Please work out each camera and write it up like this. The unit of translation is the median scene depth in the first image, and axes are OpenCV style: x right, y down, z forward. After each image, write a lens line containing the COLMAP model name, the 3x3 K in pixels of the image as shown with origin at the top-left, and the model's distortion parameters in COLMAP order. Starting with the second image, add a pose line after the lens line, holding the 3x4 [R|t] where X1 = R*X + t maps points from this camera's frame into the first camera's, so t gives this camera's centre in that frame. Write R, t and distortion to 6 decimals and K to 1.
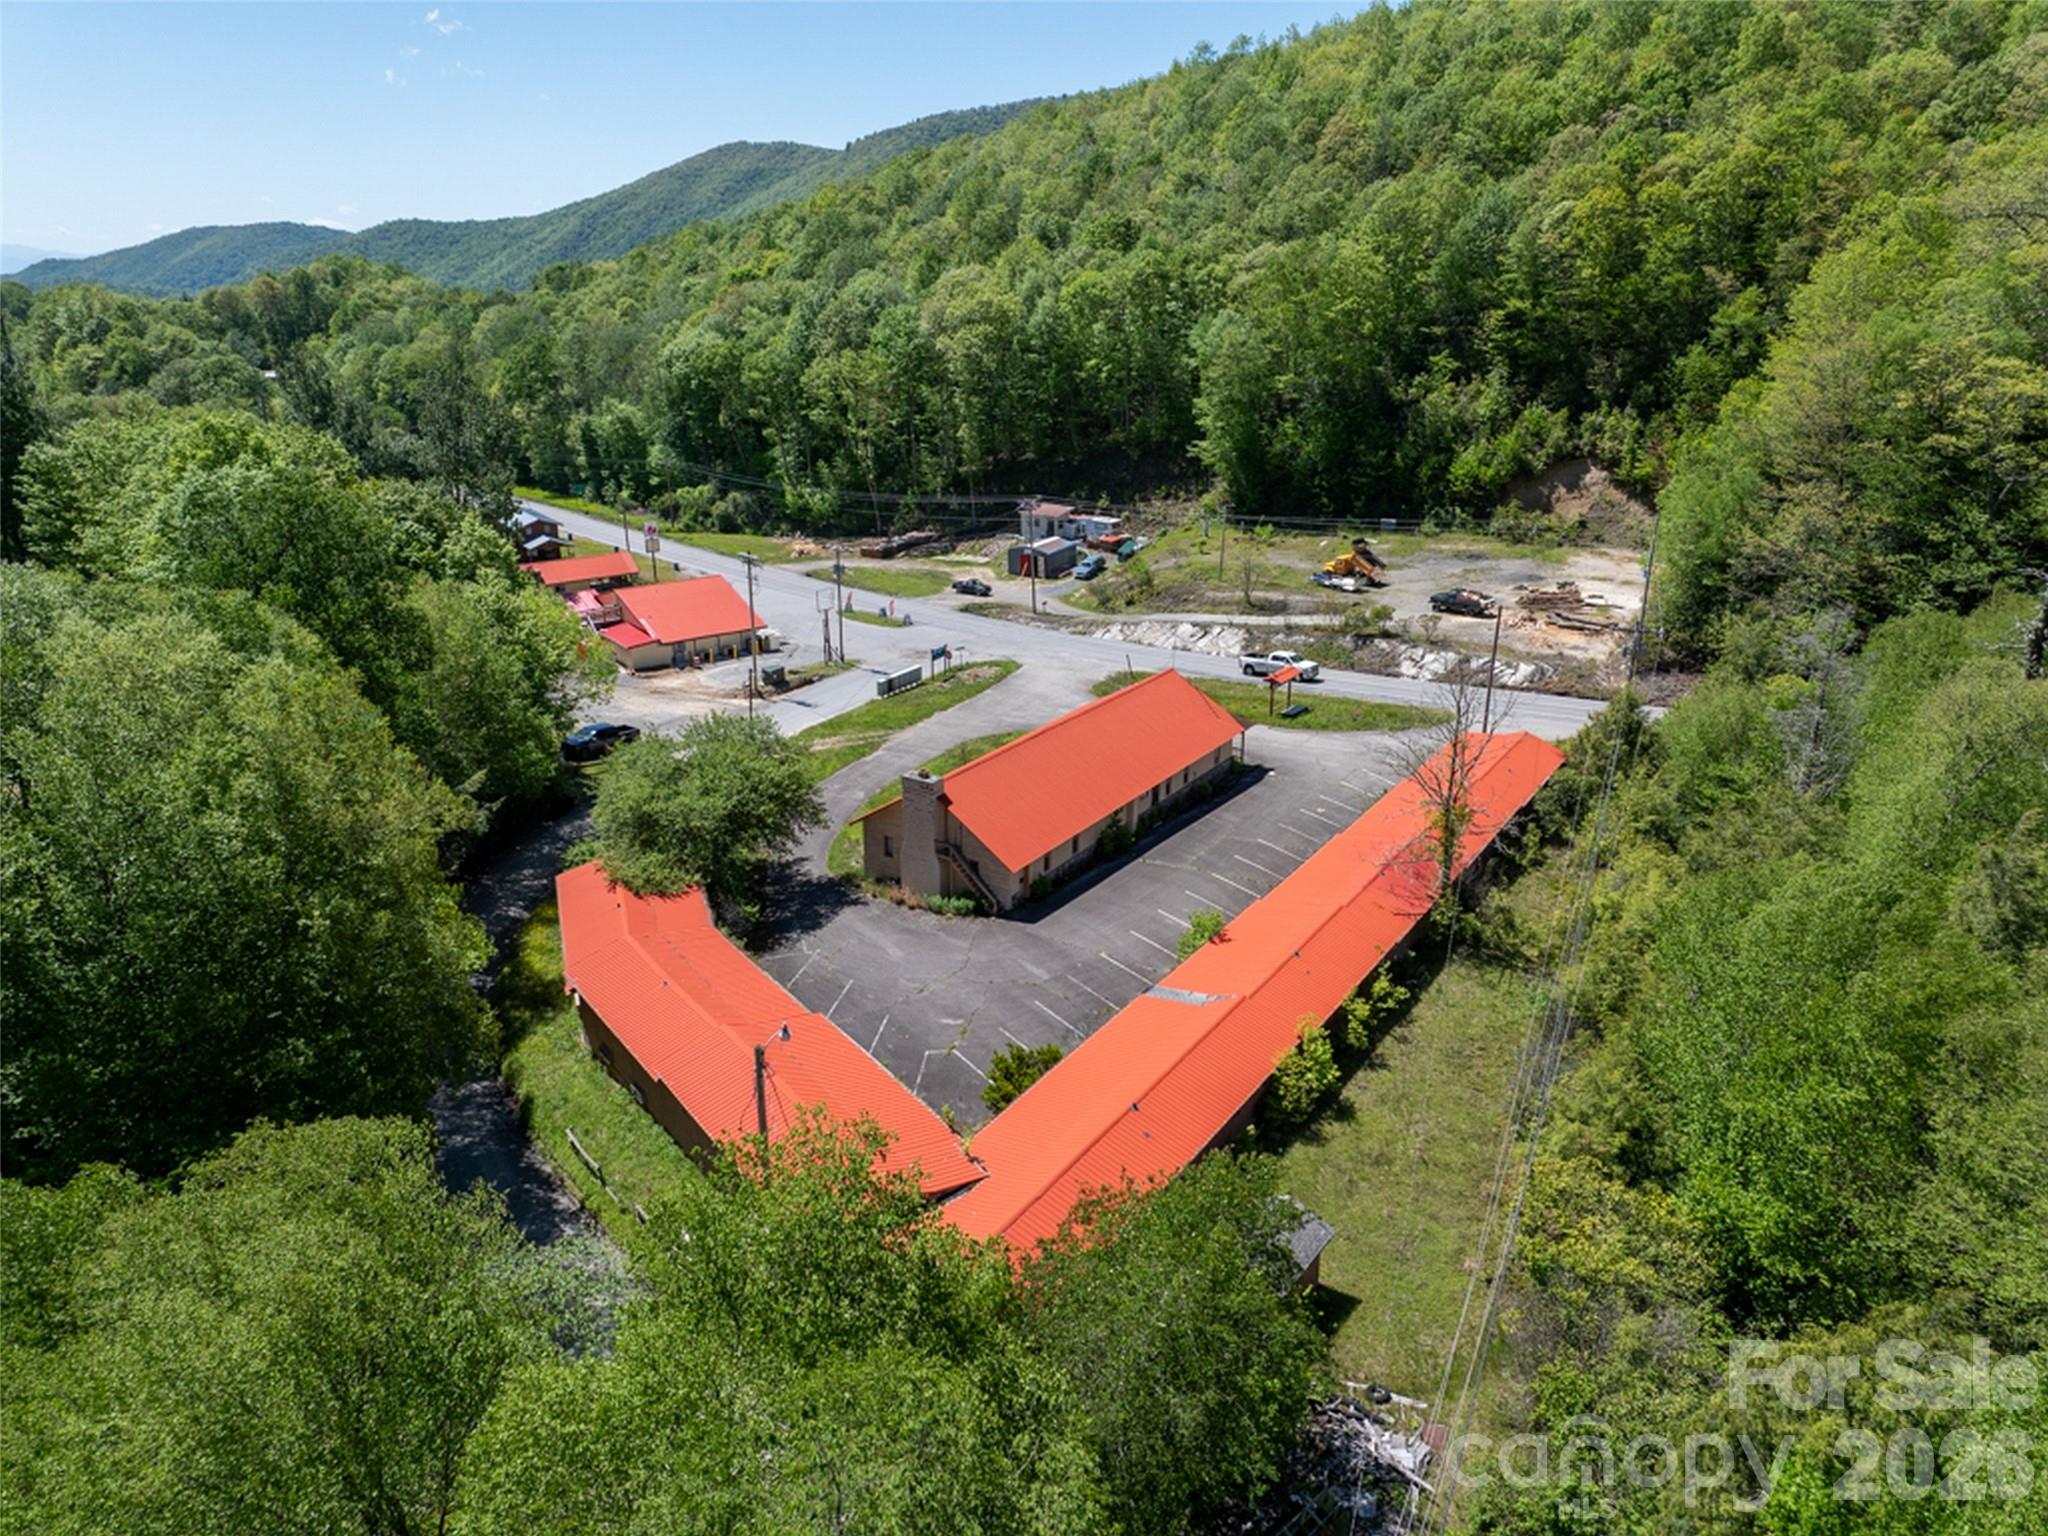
lens RADIAL K [[1438.8, 0, 1033.4], [0, 1438.8, 776.8], [0, 0, 1]] dist [-0.039190, -0.000865]
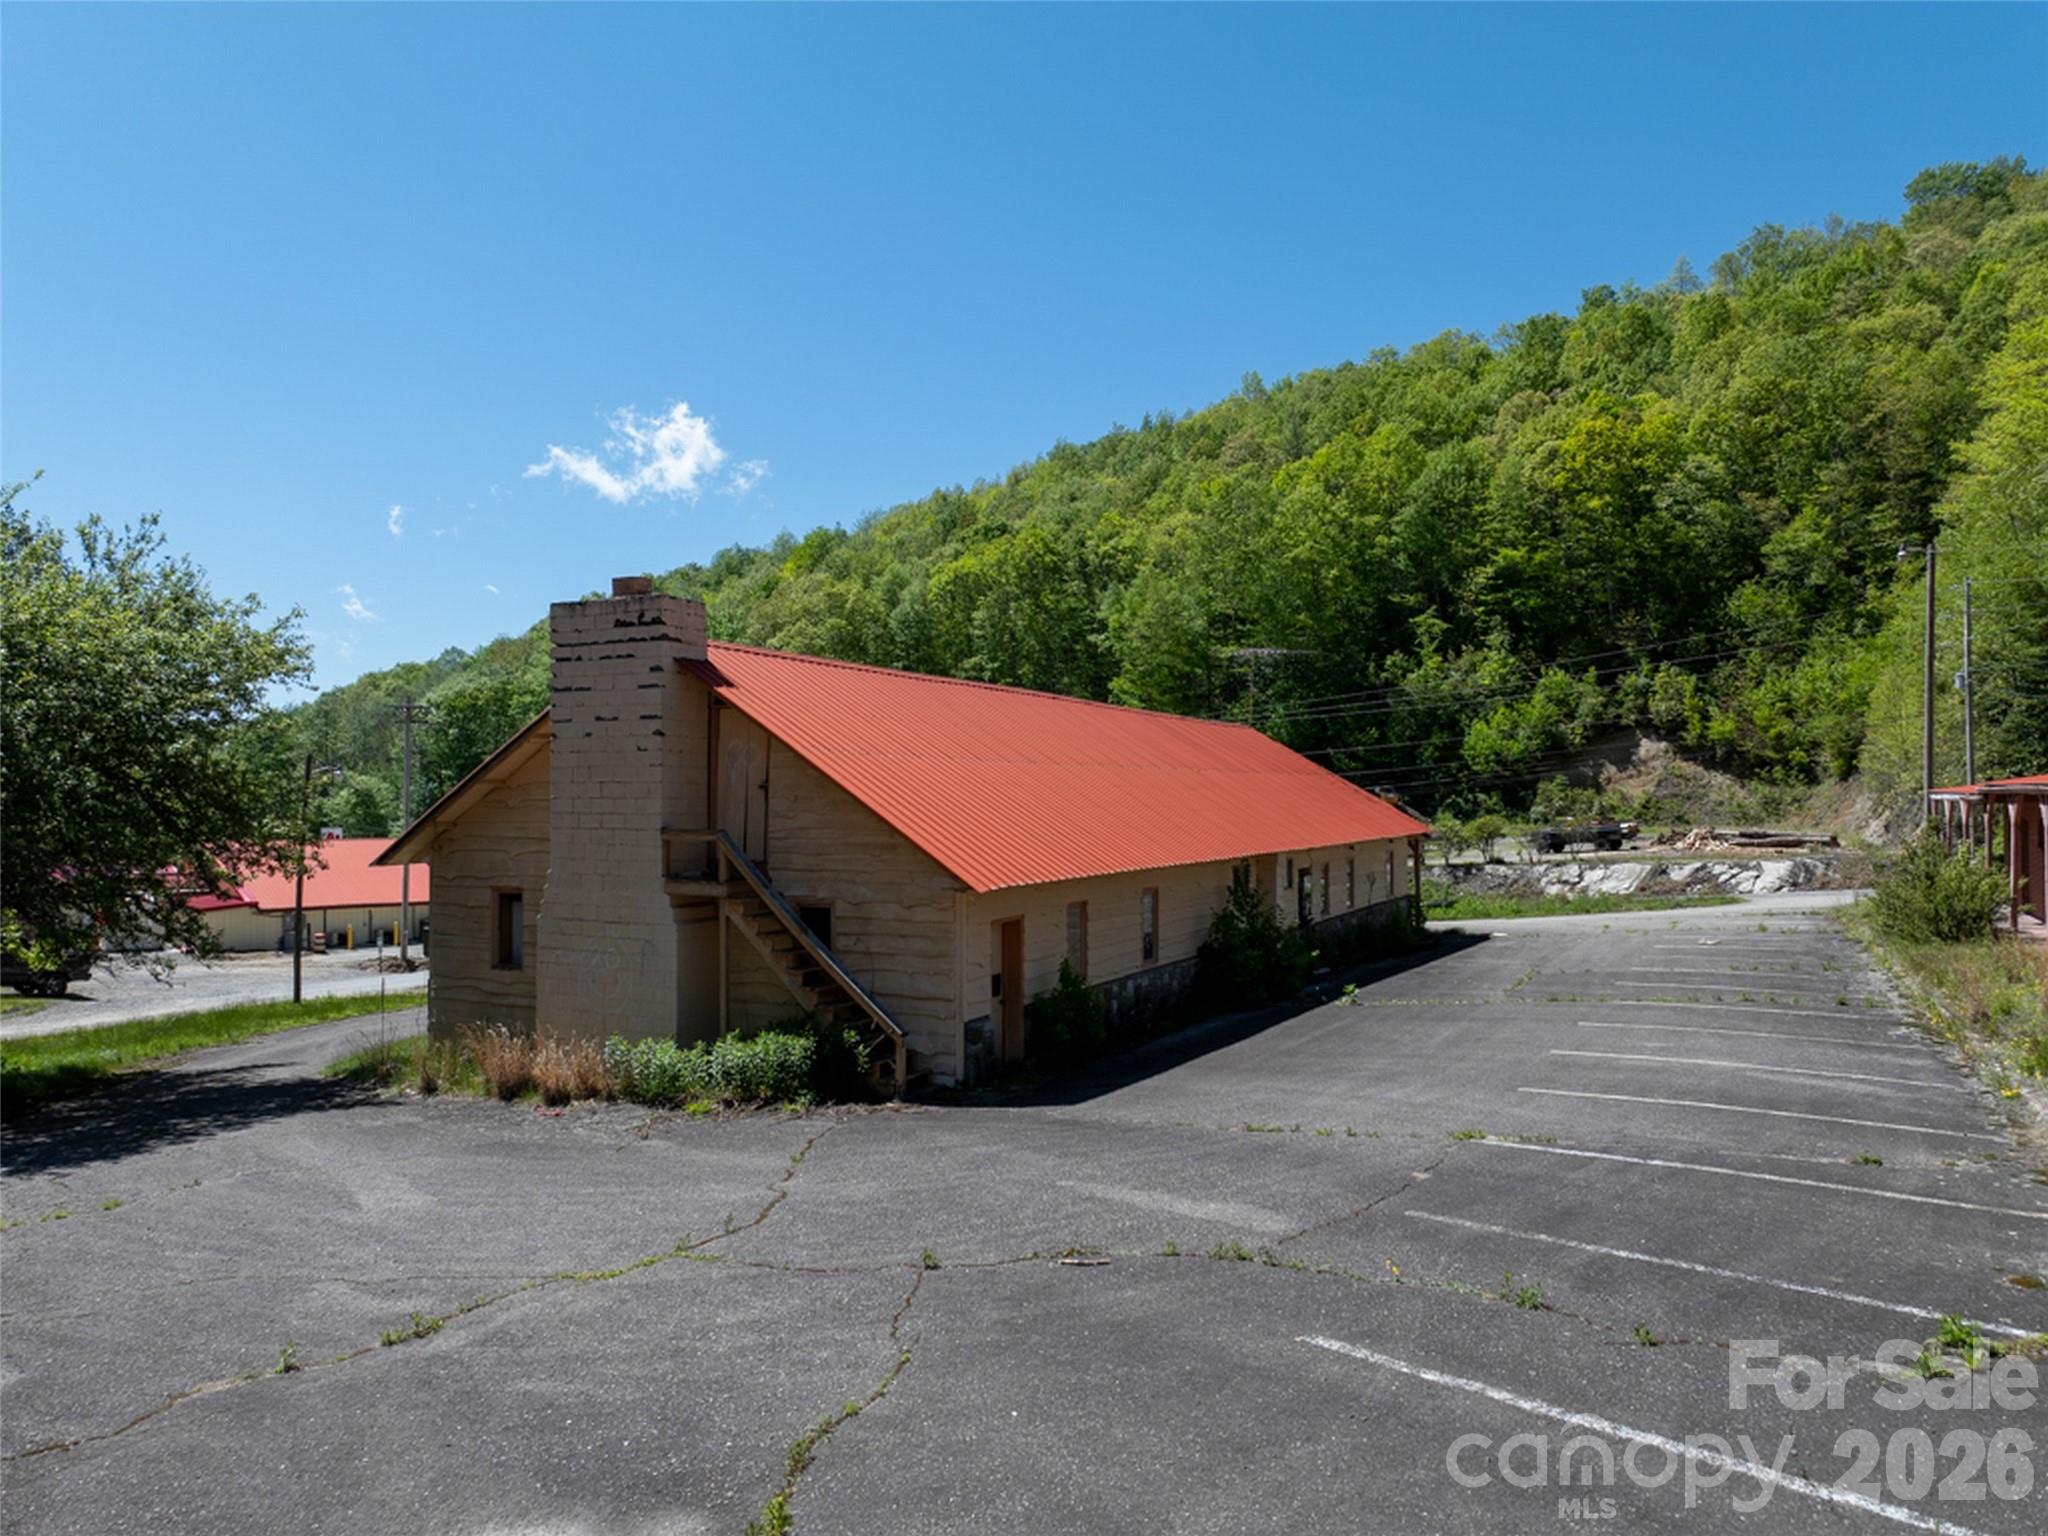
lens RADIAL K [[1438.8, 0, 1033.4], [0, 1438.8, 776.8], [0, 0, 1]] dist [-0.039190, -0.000865]
pose [[0.993690, -0.005842, 0.112013, -0.014044], [0.046352, 0.930771, -0.362654, 0.060486], [-0.102140, 0.365557, 0.925168, 0.341355]]
